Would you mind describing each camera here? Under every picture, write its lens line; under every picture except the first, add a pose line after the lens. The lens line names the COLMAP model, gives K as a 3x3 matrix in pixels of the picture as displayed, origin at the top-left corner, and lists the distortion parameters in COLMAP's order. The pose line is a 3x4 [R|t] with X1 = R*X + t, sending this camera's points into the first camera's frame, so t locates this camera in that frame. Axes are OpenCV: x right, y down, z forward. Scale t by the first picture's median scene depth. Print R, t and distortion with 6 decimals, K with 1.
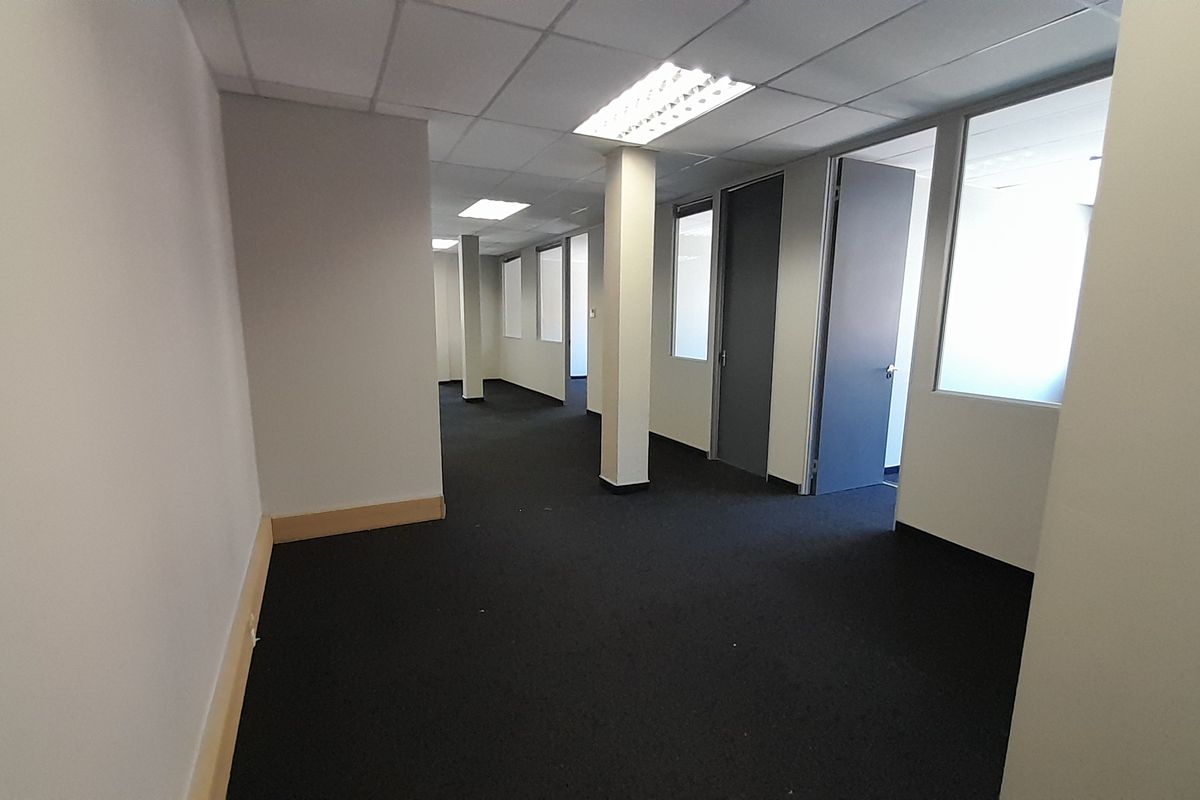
lens RADIAL K [[563.5, 0, 604.8], [0, 563.5, 421.9], [0, 0, 1]] dist [0.028349, -0.019425]
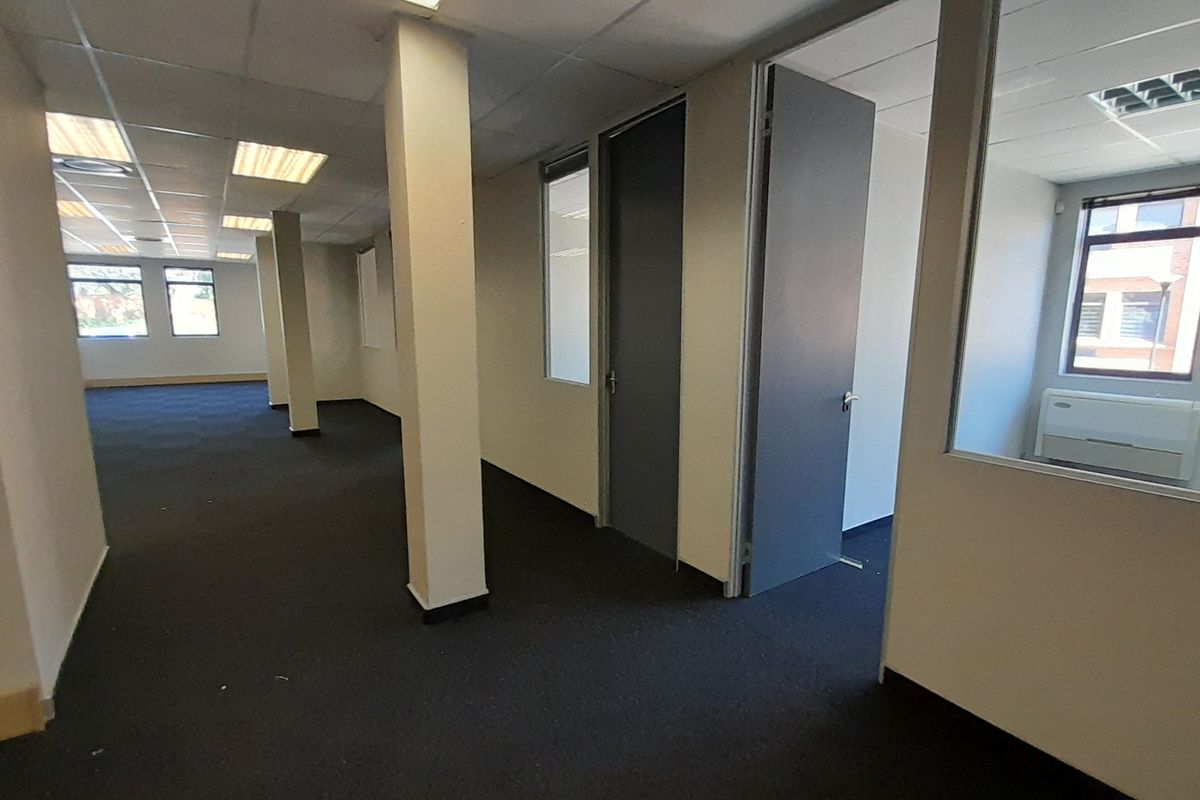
lens RADIAL K [[567.1, 0, 611.8], [0, 567.1, 417.2], [0, 0, 1]] dist [0.024046, -0.019247]
pose [[0.989352, -0.026980, 0.143020, 0.125334], [0.029255, 0.999476, -0.013829, -0.069285], [-0.142572, 0.017866, 0.989623, 0.362761]]
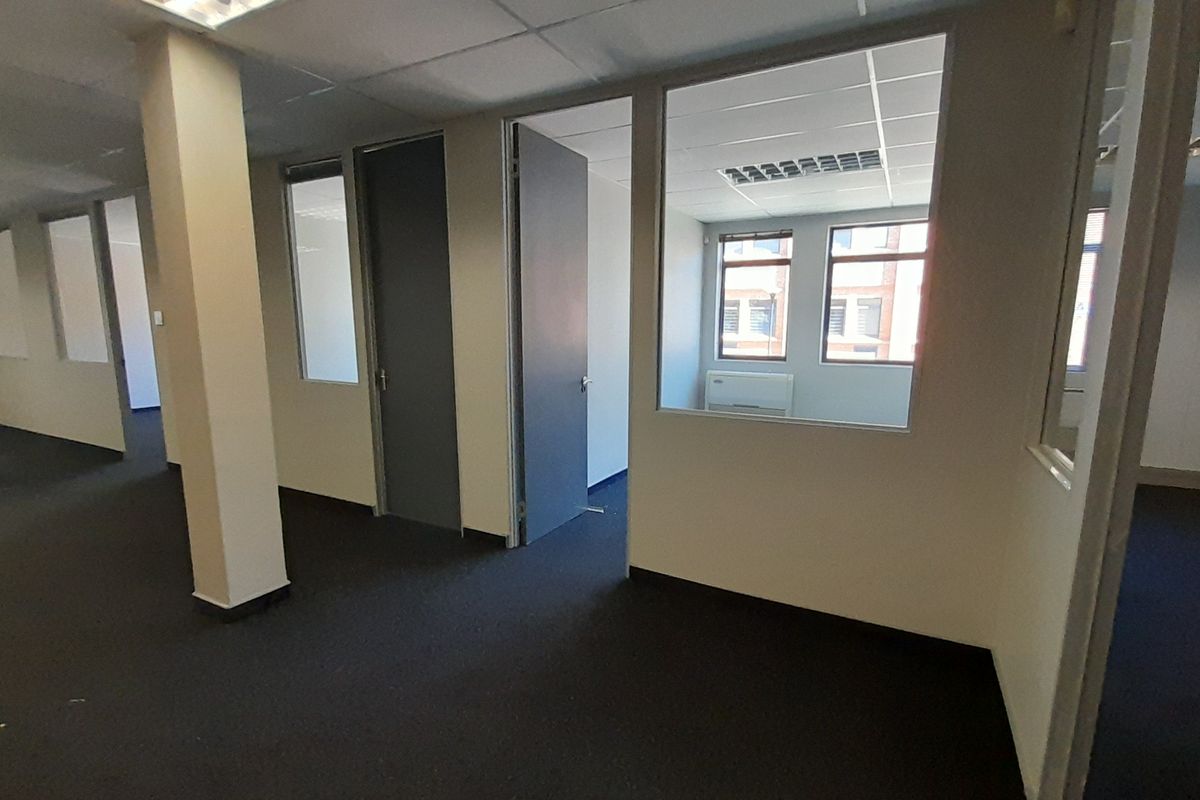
lens RADIAL K [[568.1, 0, 601.6], [0, 568.1, 416.3], [0, 0, 1]] dist [0.002149, -0.000147]
pose [[0.818173, -0.099478, 0.566301, 0.021626], [0.109293, 0.993870, 0.016683, -0.051627], [-0.564489, 0.048243, 0.824030, 0.260205]]
